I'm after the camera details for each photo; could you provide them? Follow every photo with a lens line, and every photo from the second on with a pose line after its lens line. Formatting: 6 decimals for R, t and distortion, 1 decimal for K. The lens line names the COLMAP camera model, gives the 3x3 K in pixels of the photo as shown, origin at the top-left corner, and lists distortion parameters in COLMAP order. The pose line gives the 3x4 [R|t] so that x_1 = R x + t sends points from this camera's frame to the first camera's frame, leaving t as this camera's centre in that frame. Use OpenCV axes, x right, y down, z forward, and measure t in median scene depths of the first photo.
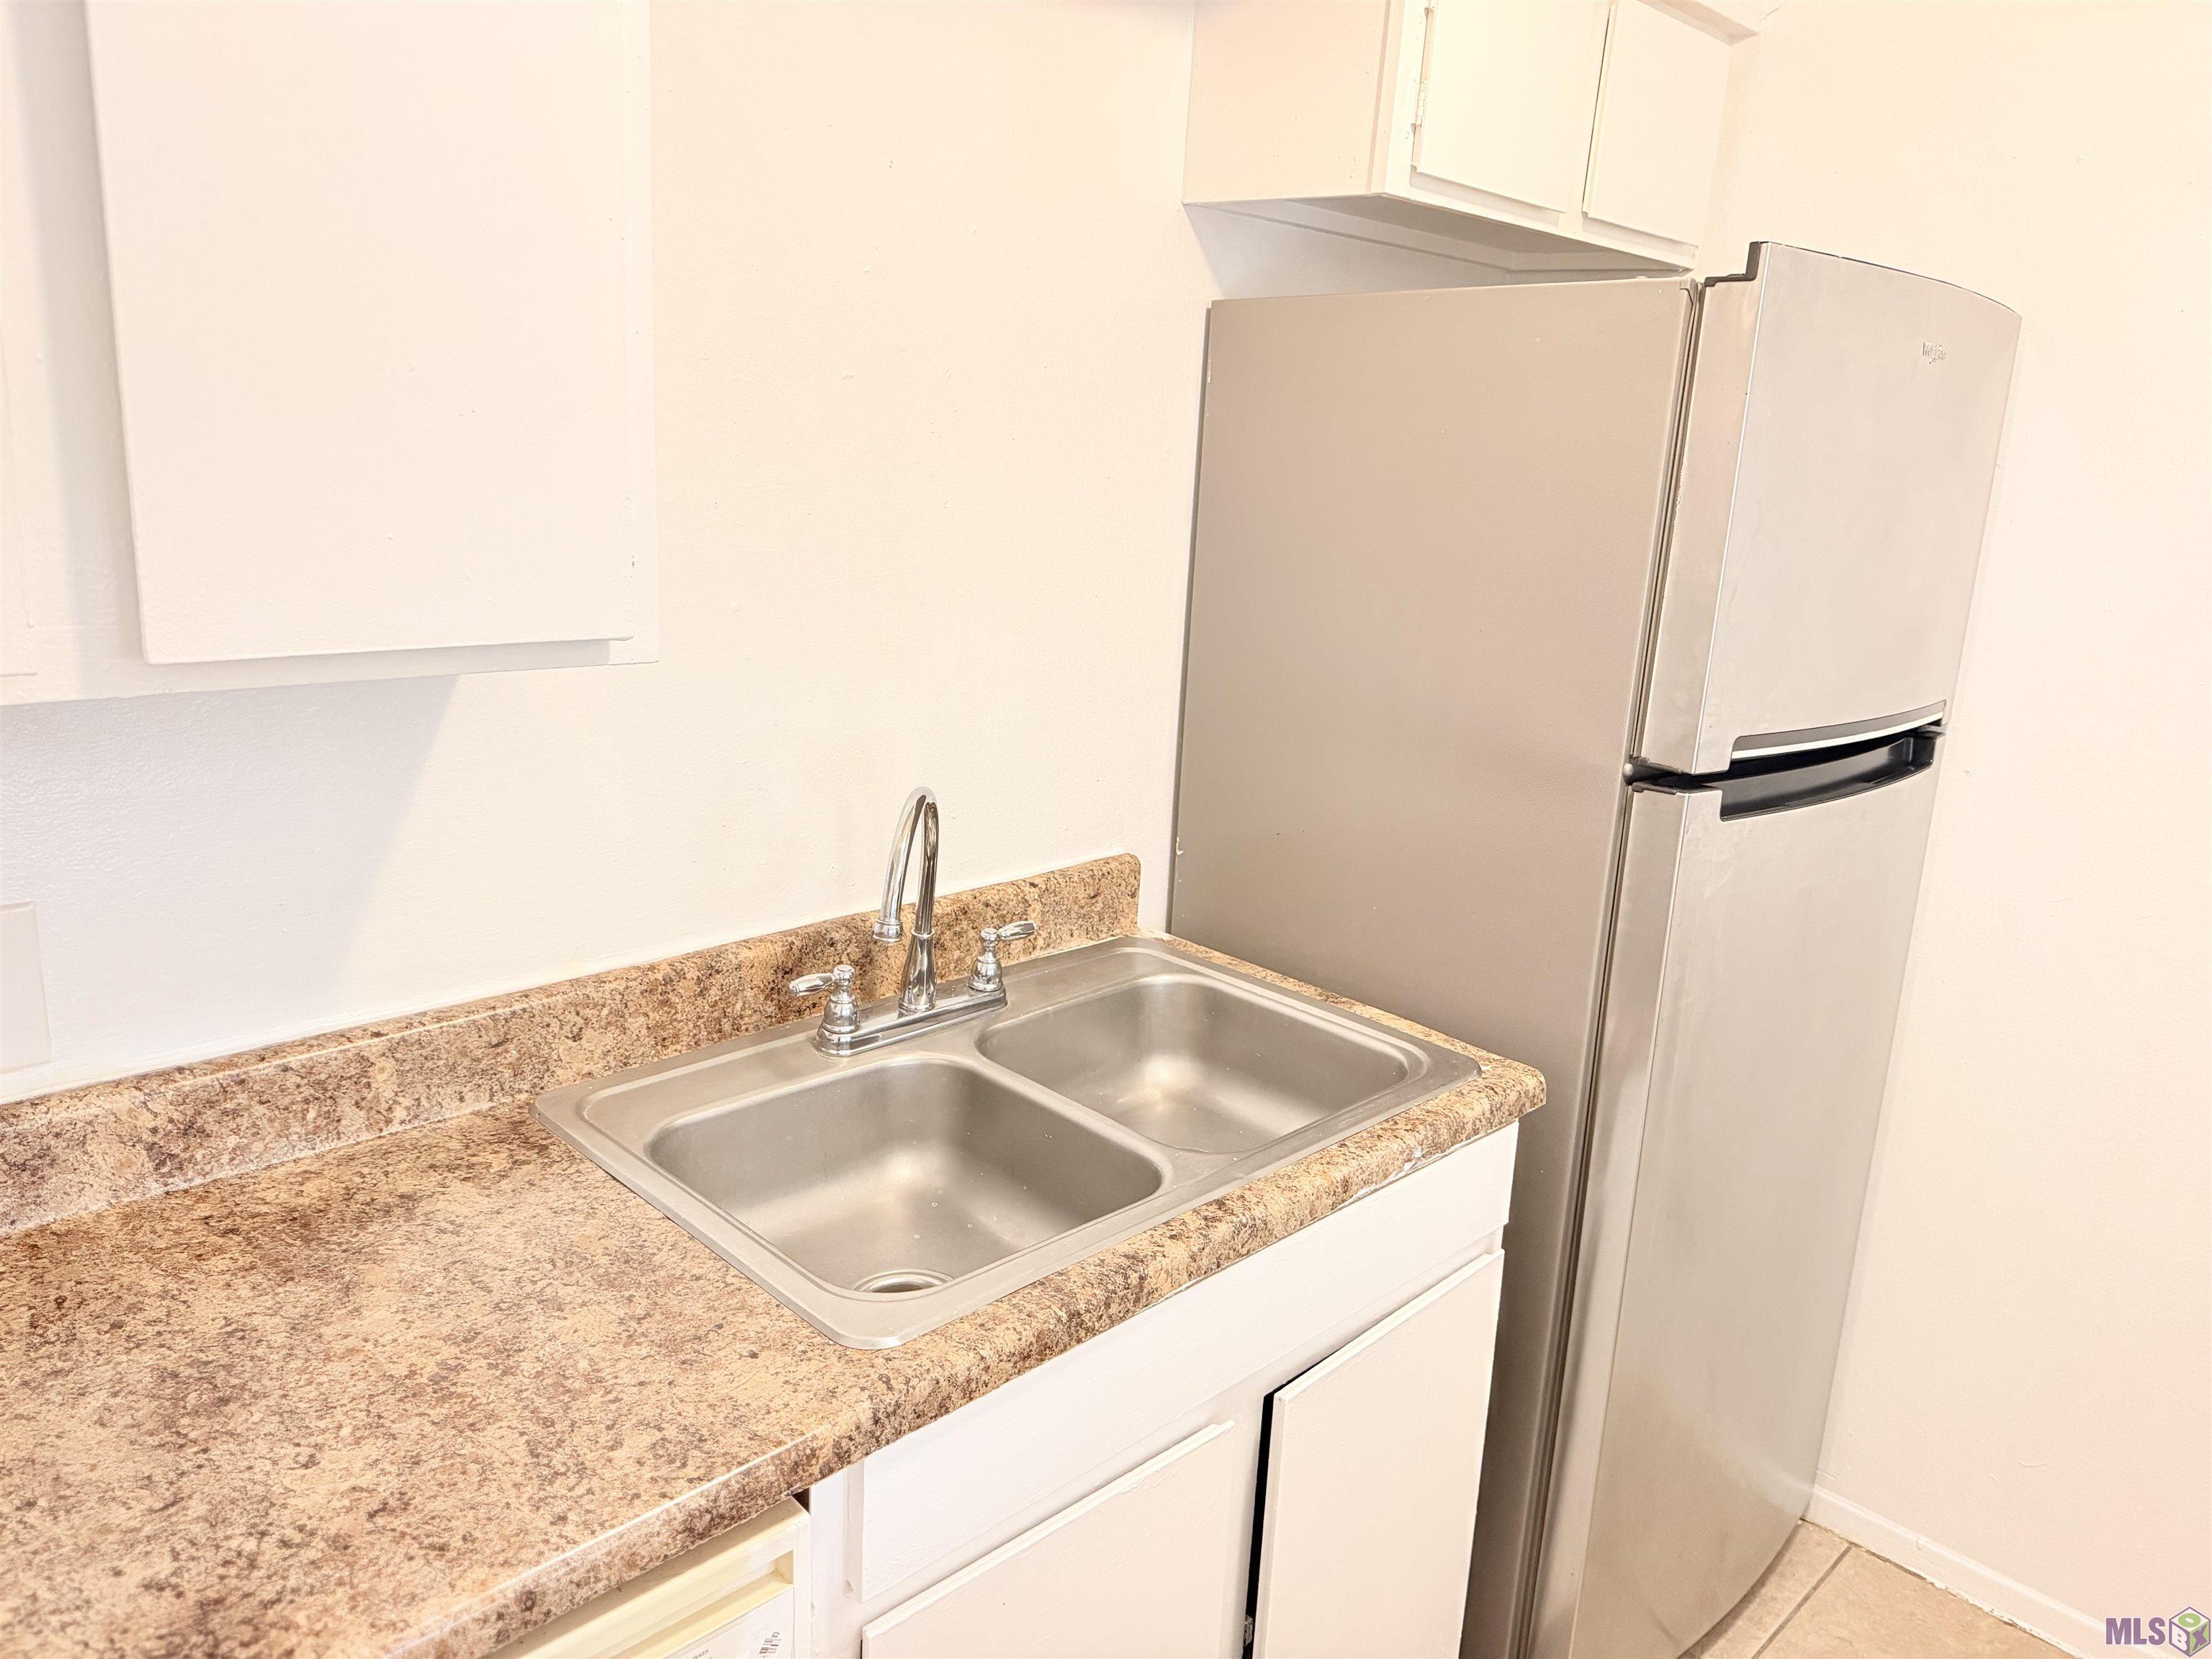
lens RADIAL K [[1564.0, 0, 1104.8], [0, 1564.0, 845.7], [0, 0, 1]] dist [0.007331, 0.000424]
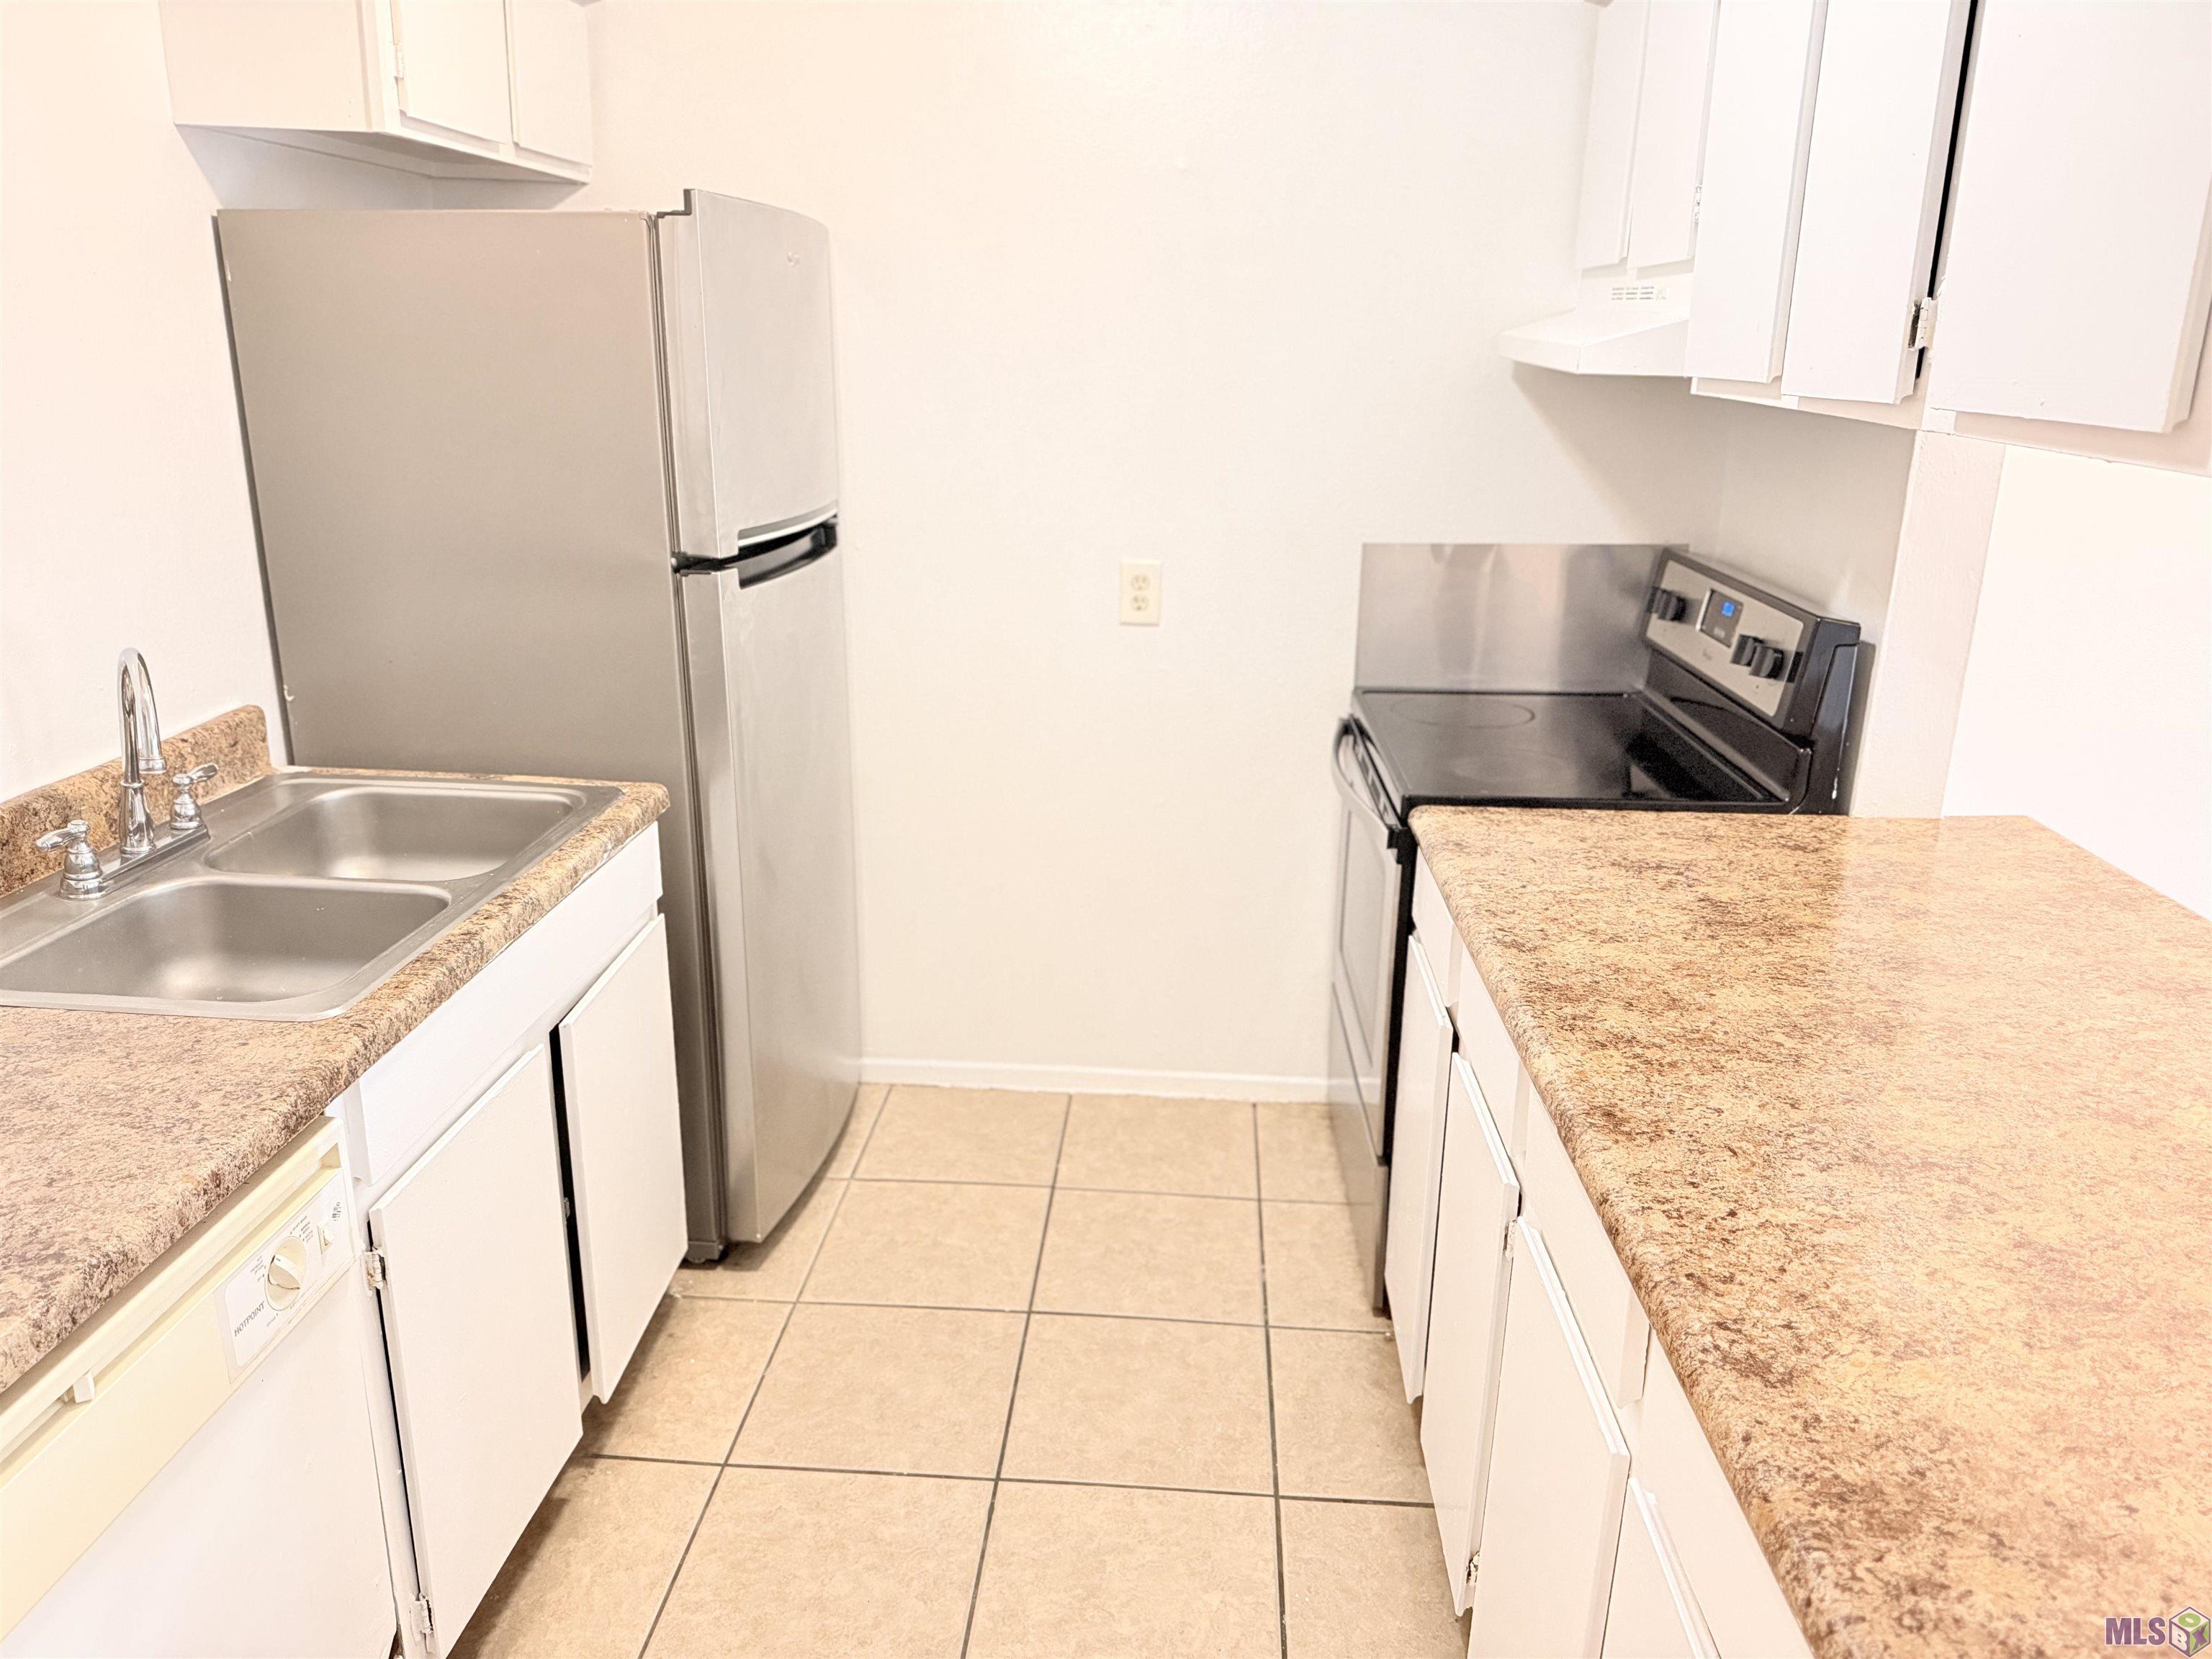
lens RADIAL K [[1551.5, 0, 1106.0], [0, 1551.5, 829.5], [0, 0, 1]] dist [-0.033461, -0.001101]
pose [[0.742239, -0.224980, 0.631242, -0.296959], [0.178709, 0.974301, 0.137116, 0.061701], [-0.645867, 0.011036, 0.763370, -0.301847]]
